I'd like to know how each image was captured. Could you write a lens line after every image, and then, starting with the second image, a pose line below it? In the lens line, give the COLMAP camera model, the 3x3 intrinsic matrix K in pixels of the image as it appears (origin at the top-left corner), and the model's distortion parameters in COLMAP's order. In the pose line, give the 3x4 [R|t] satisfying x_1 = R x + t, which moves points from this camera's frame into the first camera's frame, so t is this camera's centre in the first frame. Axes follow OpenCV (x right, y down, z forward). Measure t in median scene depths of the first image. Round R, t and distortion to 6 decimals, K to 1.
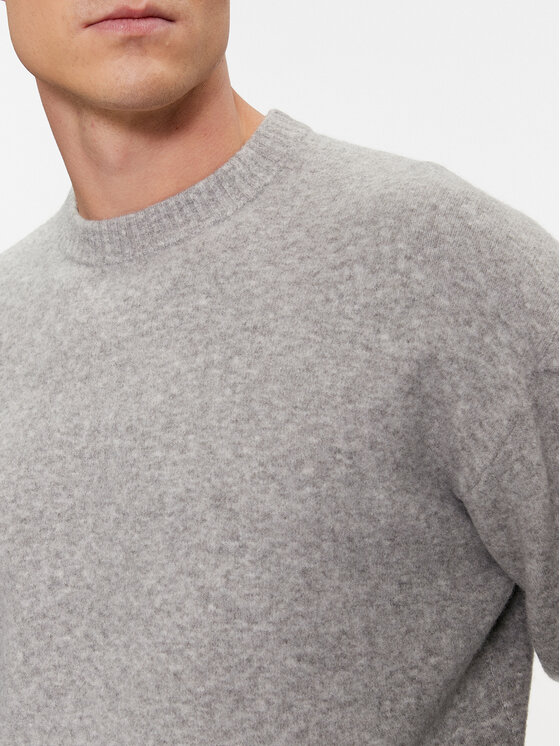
lens RADIAL K [[1055.5, 0, 280.0], [0, 1055.5, 373.0], [0, 0, 1]] dist [-0.017129, 0.477603]
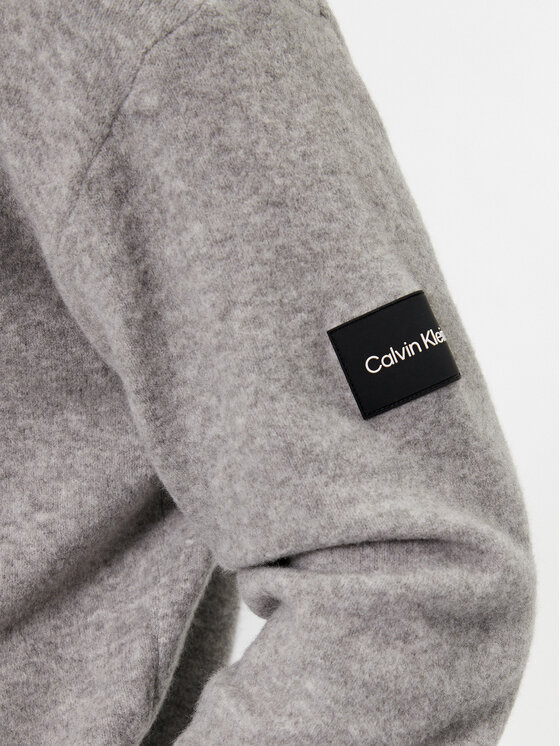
lens RADIAL K [[1055.5, 0, 280.0], [0, 1055.5, 373.0], [0, 0, 1]] dist [-0.017129, 0.477603]
pose [[0.958608, 0.105899, -0.264302, 0.479002], [-0.052310, 0.977963, 0.202120, 0.016301], [0.279882, -0.179929, 0.943023, 0.366114]]
